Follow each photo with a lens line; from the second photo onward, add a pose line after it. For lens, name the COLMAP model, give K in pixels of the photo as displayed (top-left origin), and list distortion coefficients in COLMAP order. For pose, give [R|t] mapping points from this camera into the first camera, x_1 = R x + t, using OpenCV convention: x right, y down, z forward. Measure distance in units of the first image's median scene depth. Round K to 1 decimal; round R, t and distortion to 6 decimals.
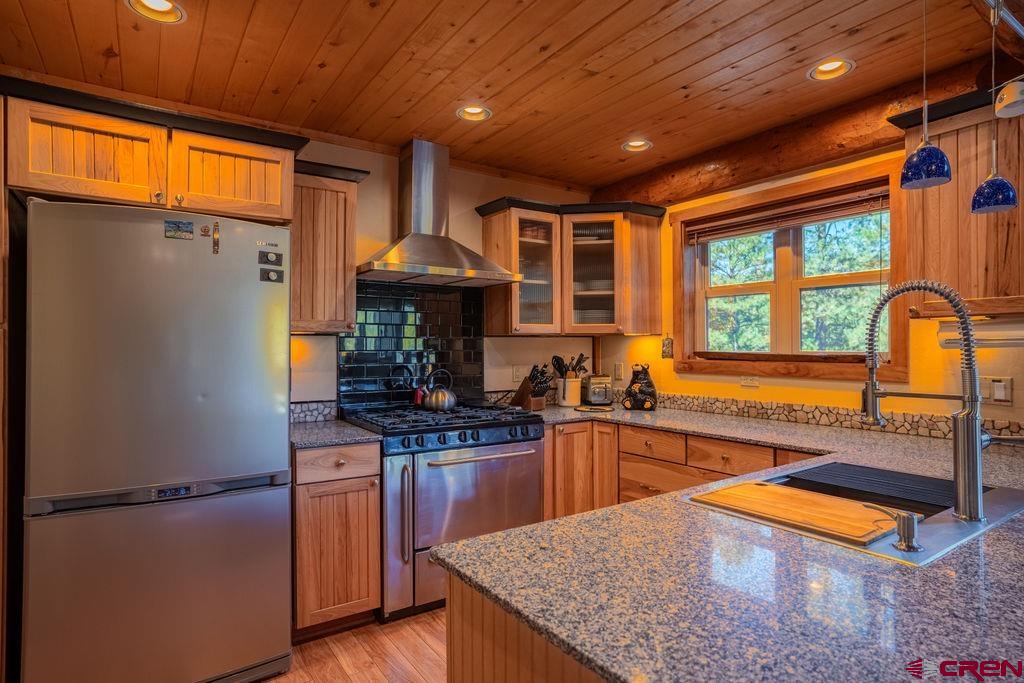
lens RADIAL K [[556.2, 0, 520.2], [0, 556.2, 342.0], [0, 0, 1]] dist [-0.026598, 0.018989]
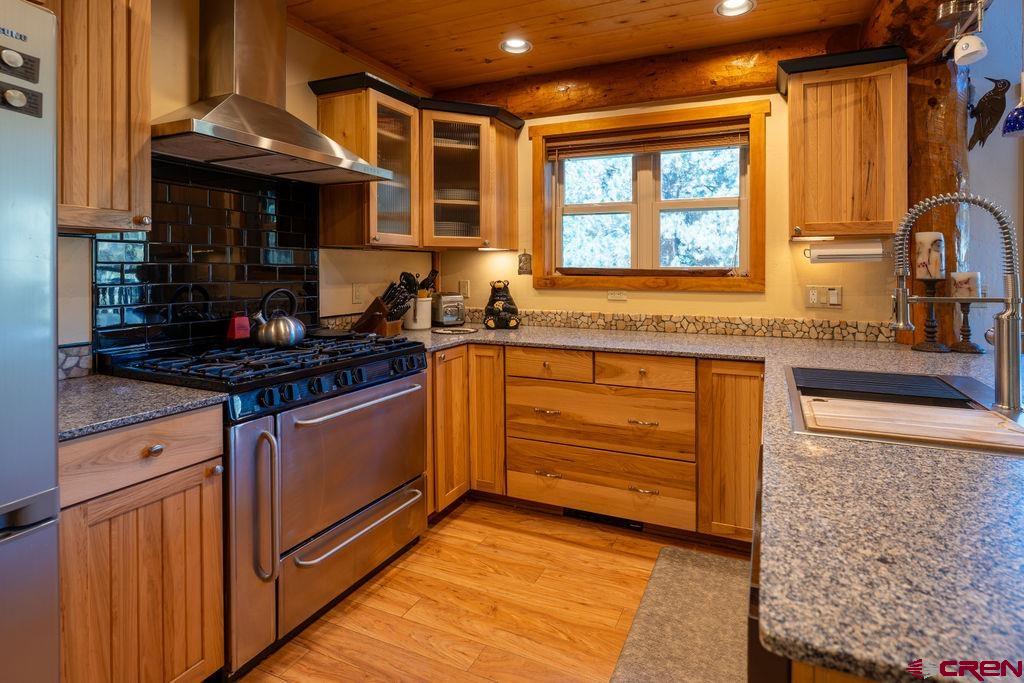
lens RADIAL K [[503.2, 0, 551.7], [0, 503.2, 268.8], [0, 0, 1]] dist [-0.018810, 0.007210]
pose [[0.840753, 0.005826, 0.541387, -0.235370], [-0.008690, 0.999959, 0.002734, 0.021420], [-0.541349, -0.007003, 0.840769, 0.307073]]
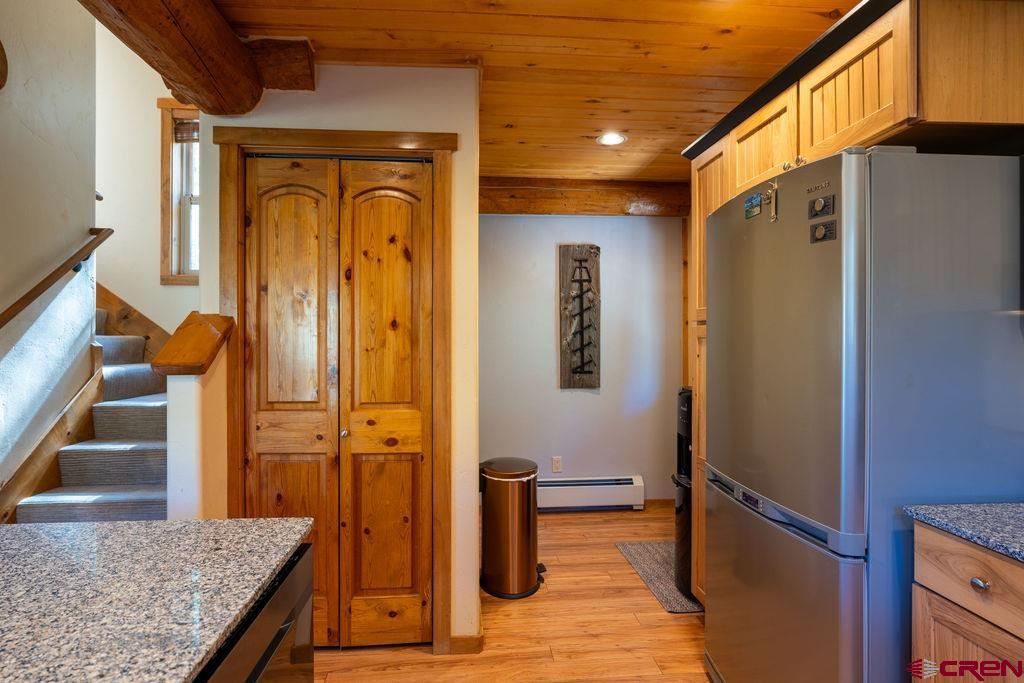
lens RADIAL K [[556.2, 0, 503.8], [0, 556.2, 341.7], [0, 0, 1]] dist [-0.026598, 0.018989]
pose [[-0.499160, 0.012176, -0.866424, 0.258441], [0.008310, 0.999923, 0.009265, 0.002112], [0.866470, -0.002575, -0.499223, 0.795834]]
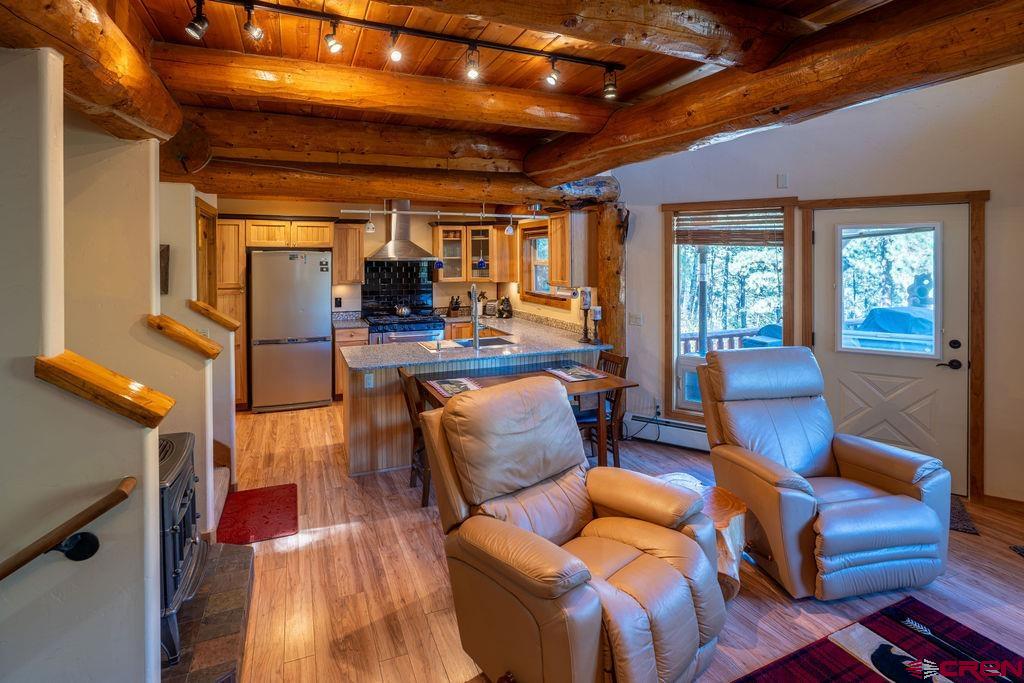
lens RADIAL K [[503.2, 0, 536.5], [0, 503.2, 258.1], [0, 0, 1]] dist [-0.018810, 0.007210]
pose [[0.987263, 0.003714, -0.159056, 0.852833], [-0.002656, 0.999973, 0.006861, -0.156523], [0.159077, -0.006351, 0.987246, -1.137585]]
